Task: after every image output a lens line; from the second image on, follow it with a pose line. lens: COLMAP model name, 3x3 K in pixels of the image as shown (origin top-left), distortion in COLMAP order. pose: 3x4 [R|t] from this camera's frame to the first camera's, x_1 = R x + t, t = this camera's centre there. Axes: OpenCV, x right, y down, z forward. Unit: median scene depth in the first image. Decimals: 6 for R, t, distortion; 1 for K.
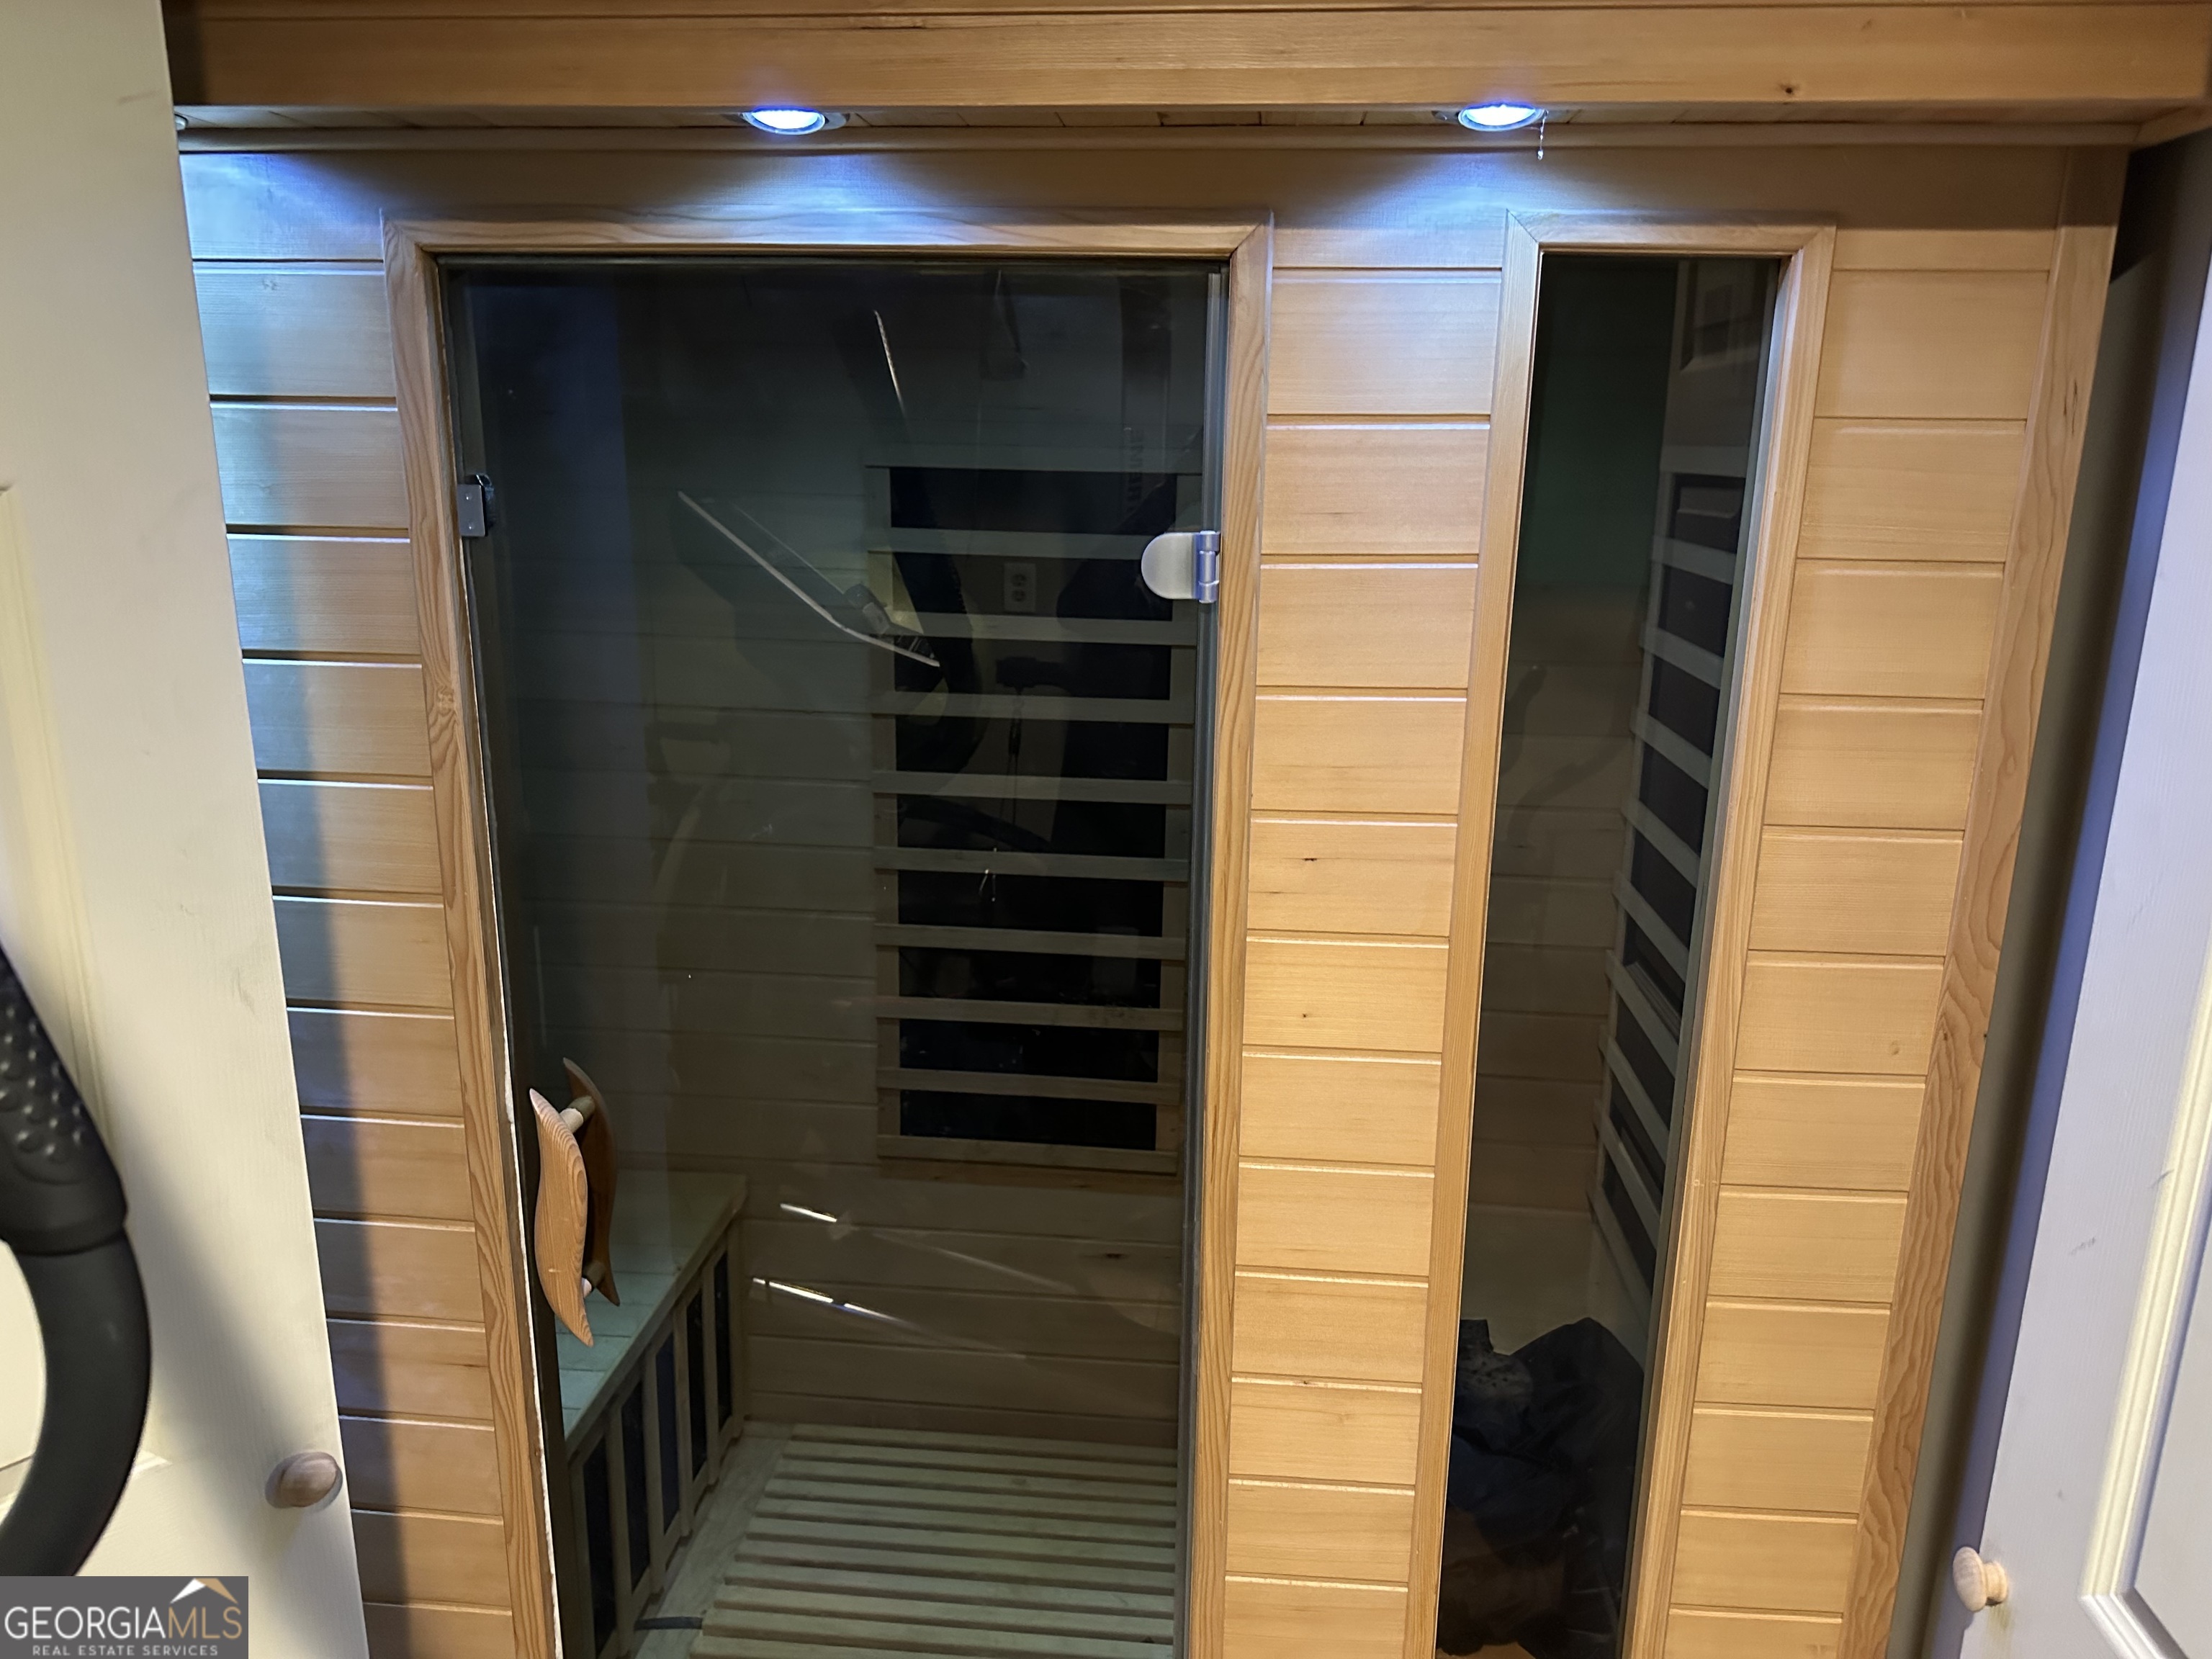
lens RADIAL K [[1535.4, 0, 1107.4], [0, 1535.4, 841.4], [0, 0, 1]] dist [0.080709, -0.094603]
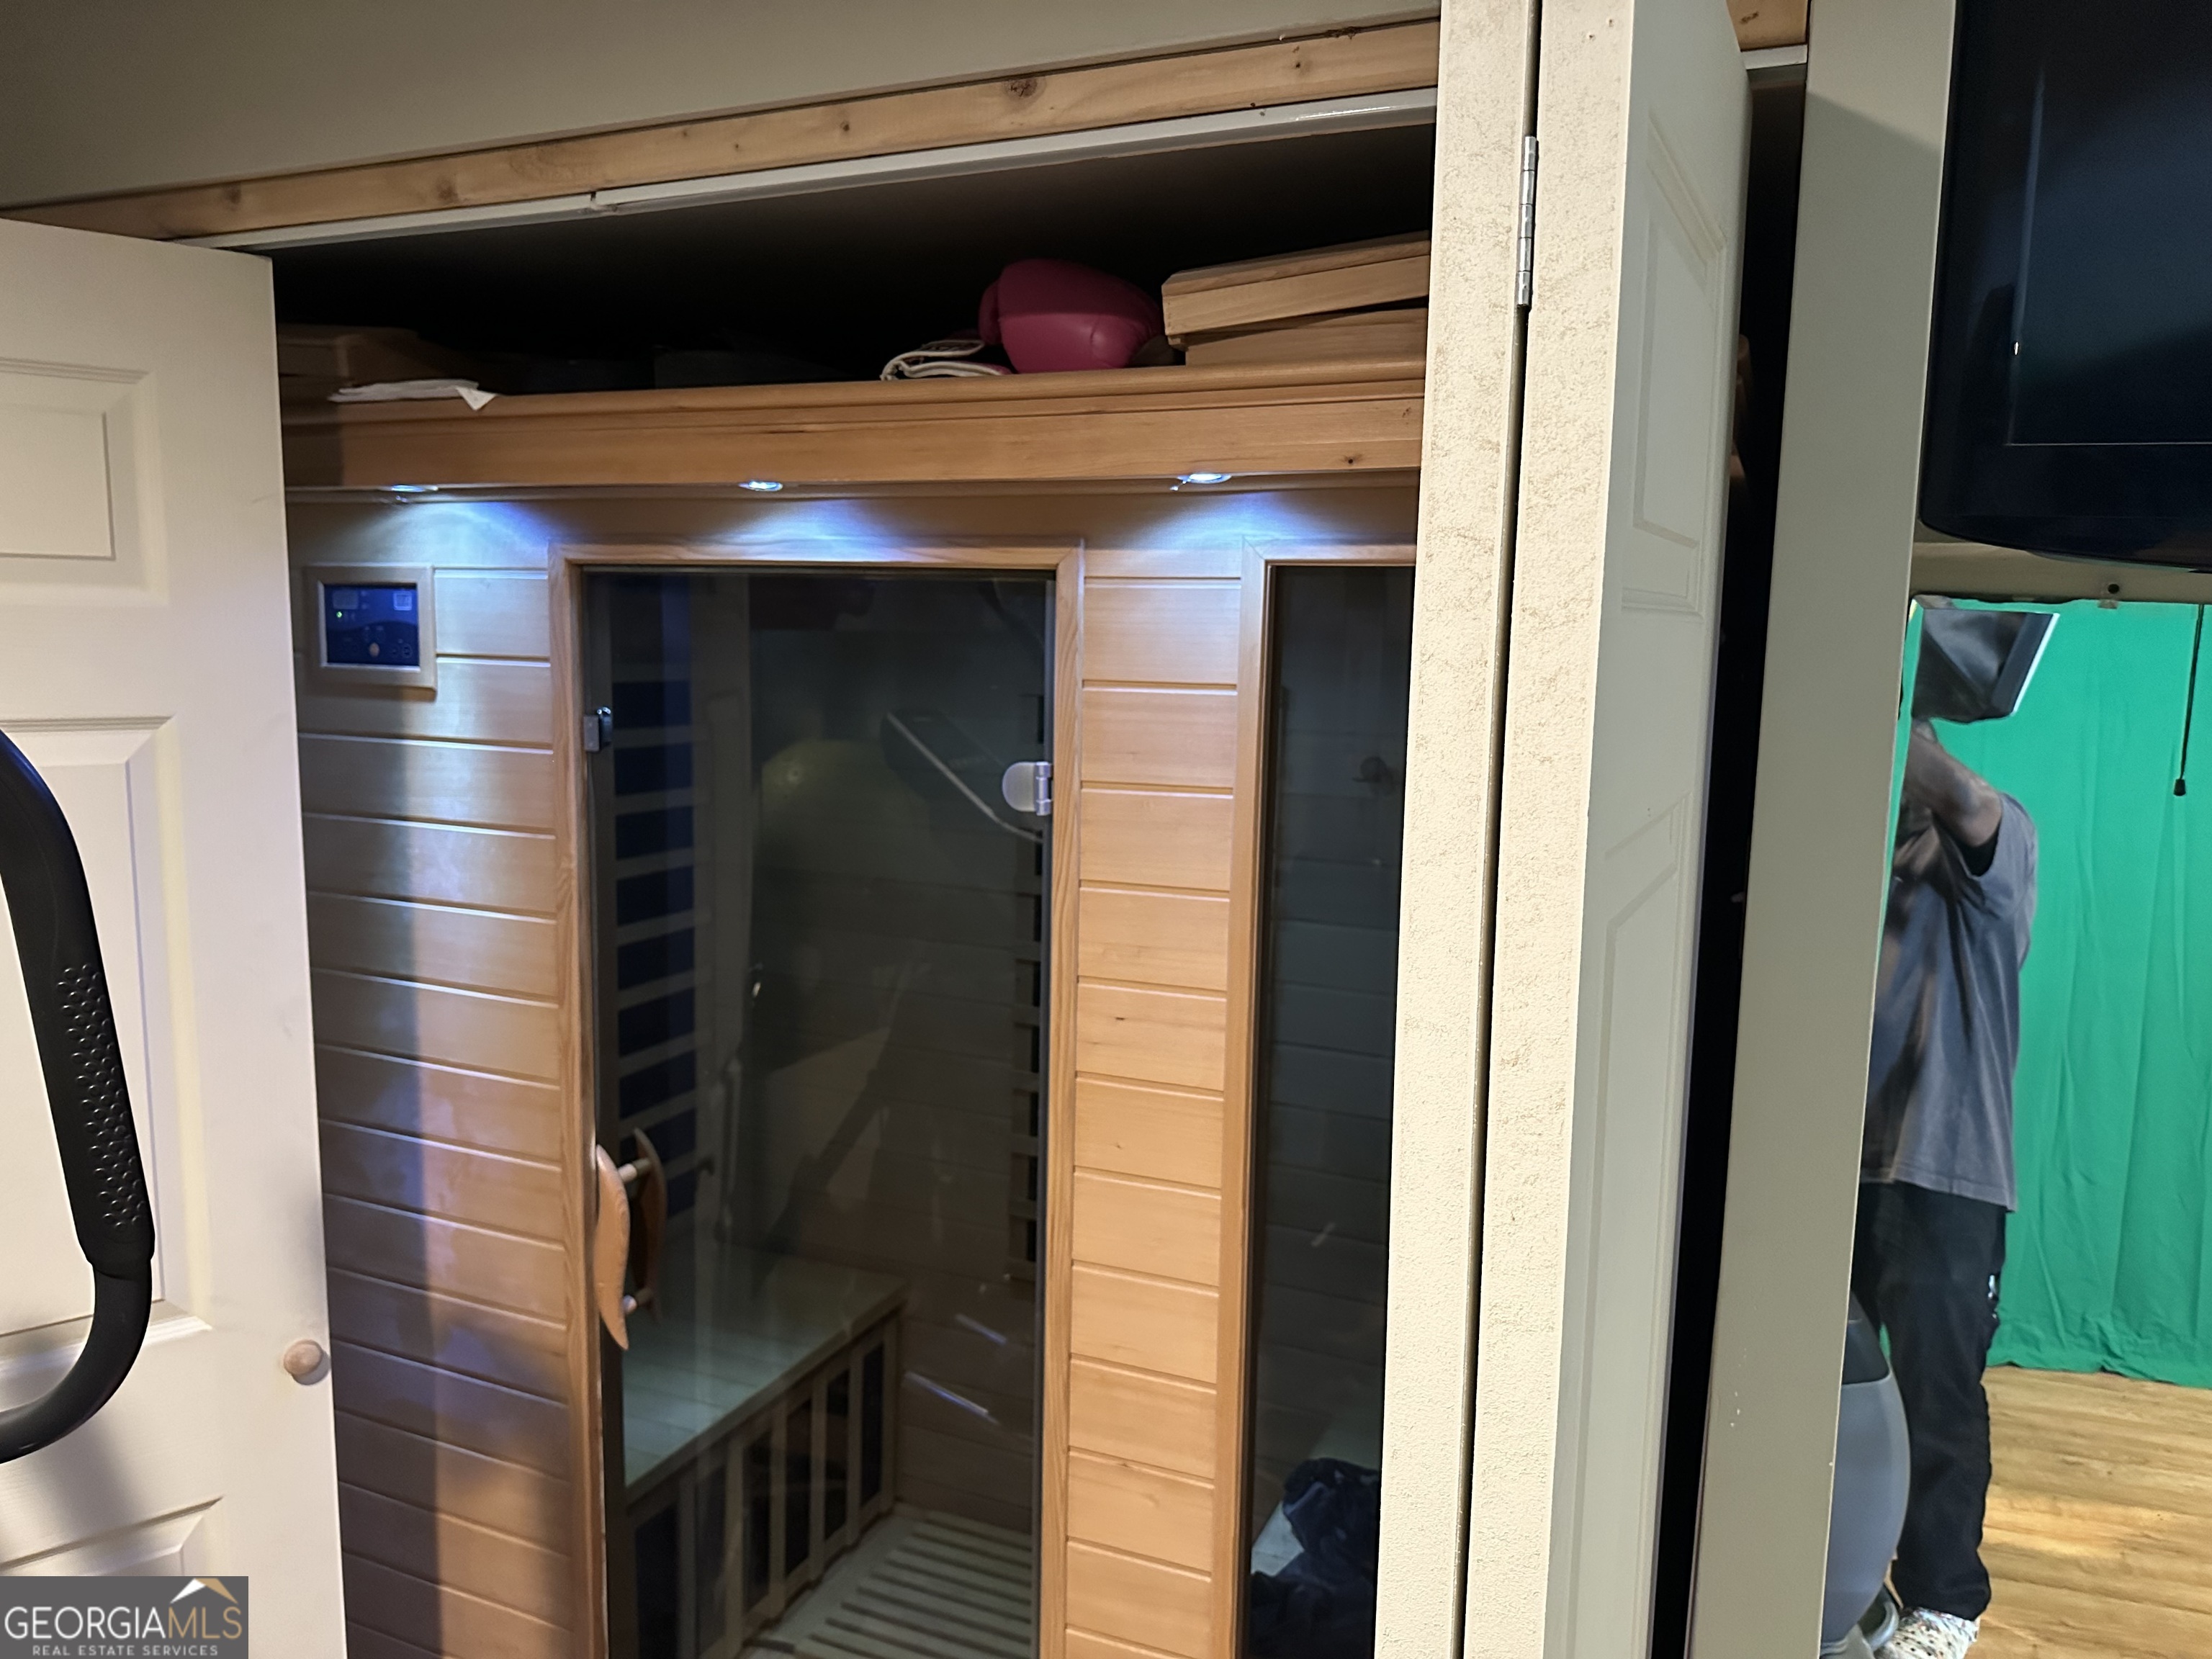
lens RADIAL K [[1535.4, 0, 1130.1], [0, 1535.4, 841.9], [0, 0, 1]] dist [0.080709, -0.094603]
pose [[0.954078, 0.048356, -0.295630, 0.516729], [-0.084922, 0.990059, -0.112126, 0.008215], [0.287269, 0.132083, 0.948699, -0.221518]]
